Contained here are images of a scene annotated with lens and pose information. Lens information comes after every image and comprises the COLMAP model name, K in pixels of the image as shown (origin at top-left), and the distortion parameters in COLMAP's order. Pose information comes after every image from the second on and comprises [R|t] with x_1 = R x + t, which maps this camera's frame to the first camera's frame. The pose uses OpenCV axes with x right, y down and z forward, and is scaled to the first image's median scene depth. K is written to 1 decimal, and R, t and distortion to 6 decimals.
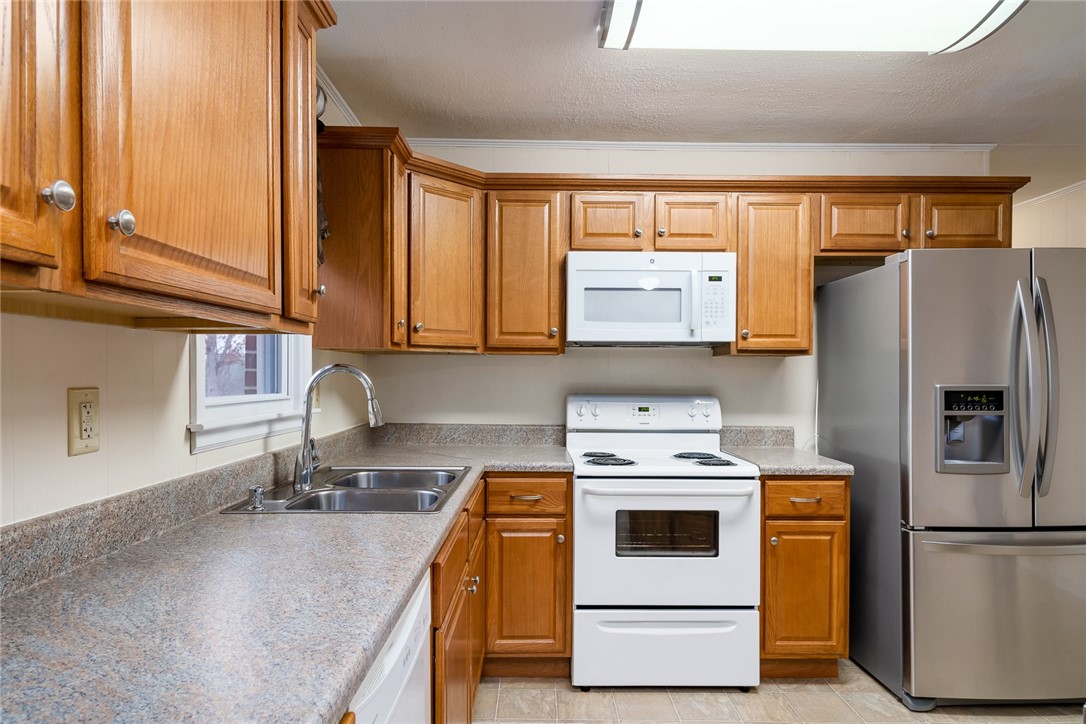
lens RADIAL K [[647.1, 0, 543.6], [0, 647.1, 373.3], [0, 0, 1]] dist [0.008340, 0.000889]
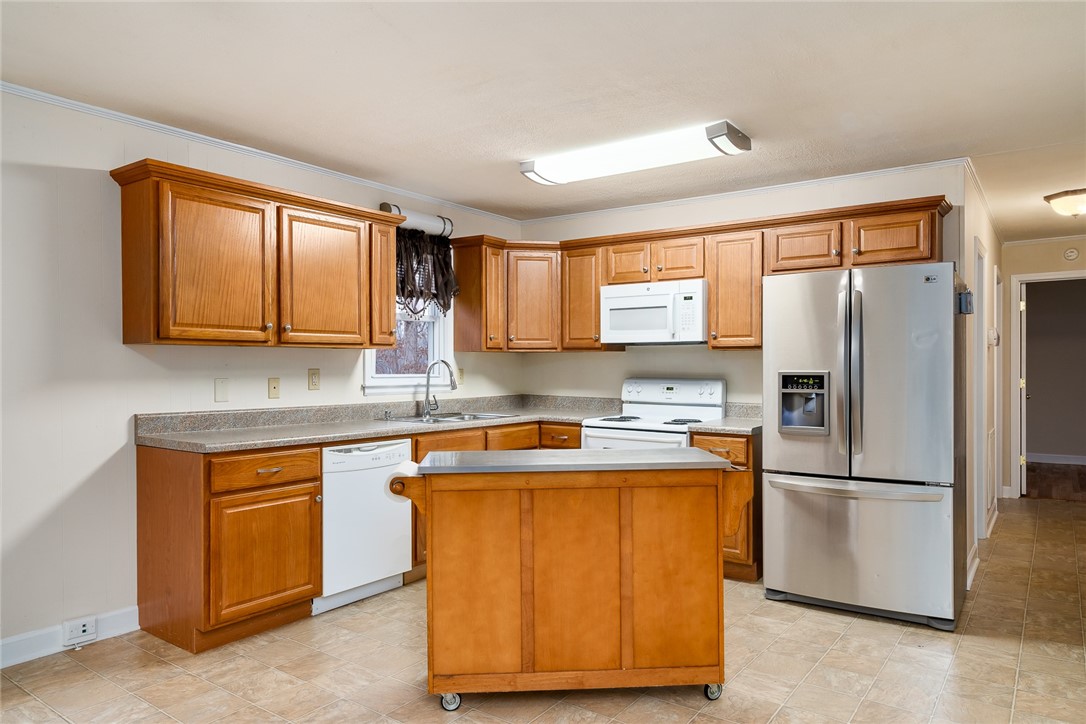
lens RADIAL K [[714.7, 0, 540.4], [0, 714.7, 363.9], [0, 0, 1]] dist [0.006674, -0.002841]
pose [[0.804250, -0.003830, -0.594279, 1.025781], [0.003099, 0.999993, -0.002250, 0.004161], [0.594284, -0.000032, 0.804256, -0.522534]]
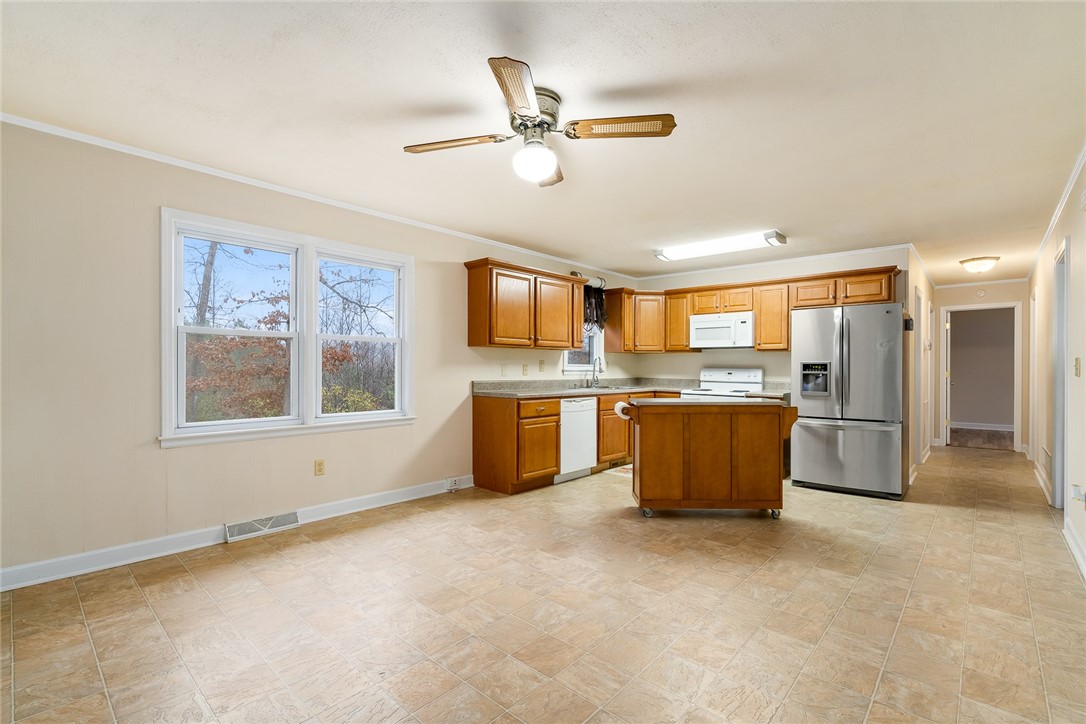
lens RADIAL K [[493.6, 0, 542.9], [0, 493.6, 366.1], [0, 0, 1]] dist [-0.002371, 0.001288]
pose [[0.736978, -0.000294, -0.675917, 1.088591], [-0.002219, 0.999993, -0.002855, 0.040032], [0.675914, 0.003604, 0.736972, -1.076727]]
